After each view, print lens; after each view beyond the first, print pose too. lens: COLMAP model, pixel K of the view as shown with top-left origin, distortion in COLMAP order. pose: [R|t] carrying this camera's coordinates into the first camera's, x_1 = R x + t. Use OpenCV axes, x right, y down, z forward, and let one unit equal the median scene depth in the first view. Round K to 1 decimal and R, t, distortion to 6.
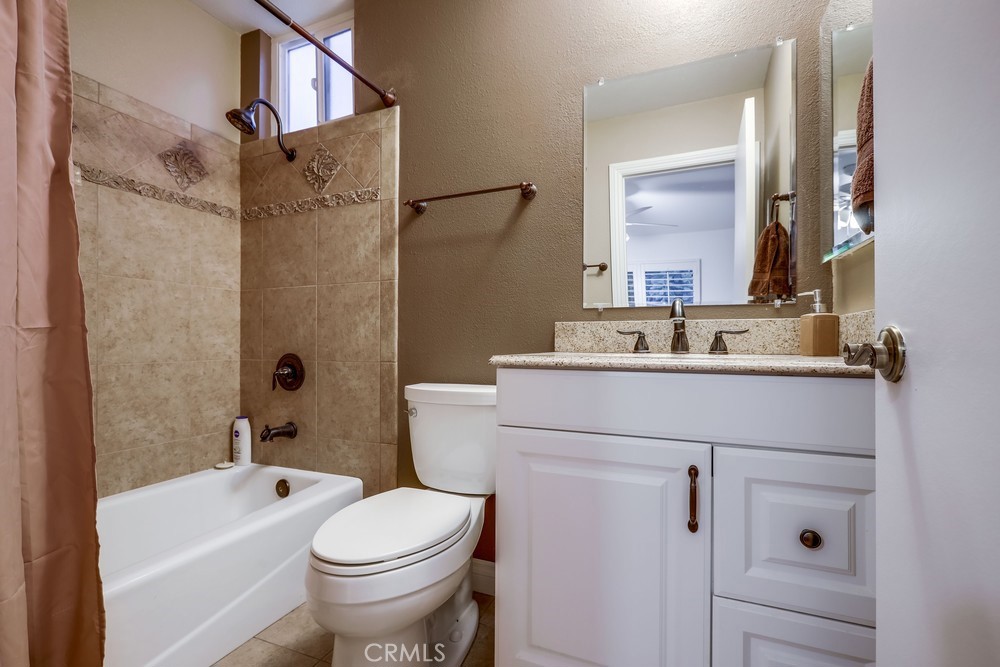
lens RADIAL K [[443.8, 0, 493.1], [0, 443.8, 331.4], [0, 0, 1]] dist [-0.001645, 0.000654]
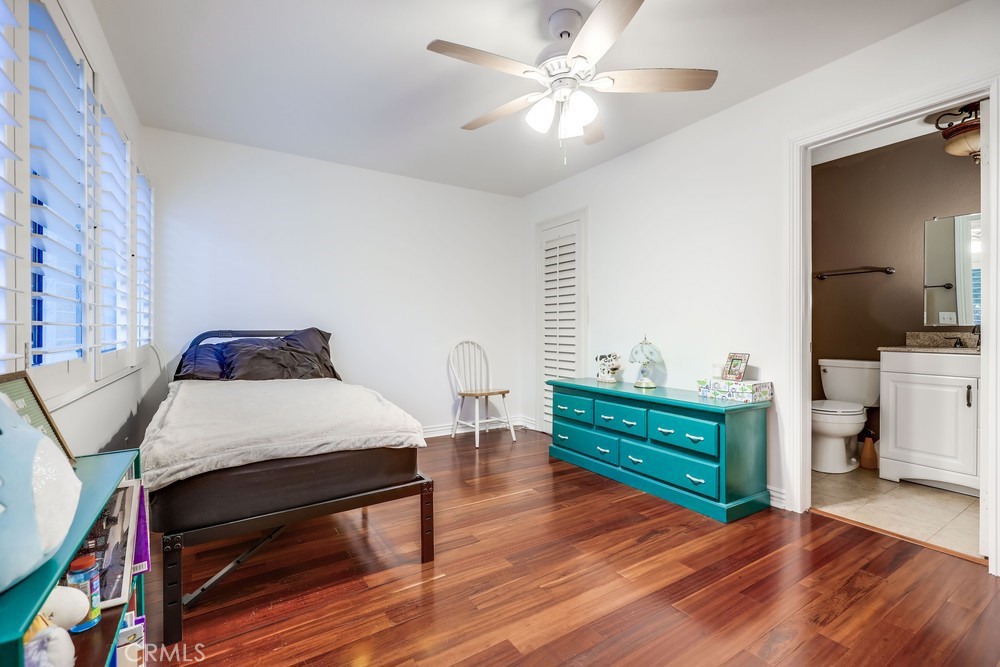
lens RADIAL K [[459.6, 0, 496.4], [0, 459.6, 332.6], [0, 0, 1]] dist [0.000723, 0.000545]
pose [[0.839606, -0.000882, -0.543195, -0.354154], [0.015043, 0.999653, 0.021628, -0.108478], [0.542988, -0.026330, 0.839328, -2.174518]]
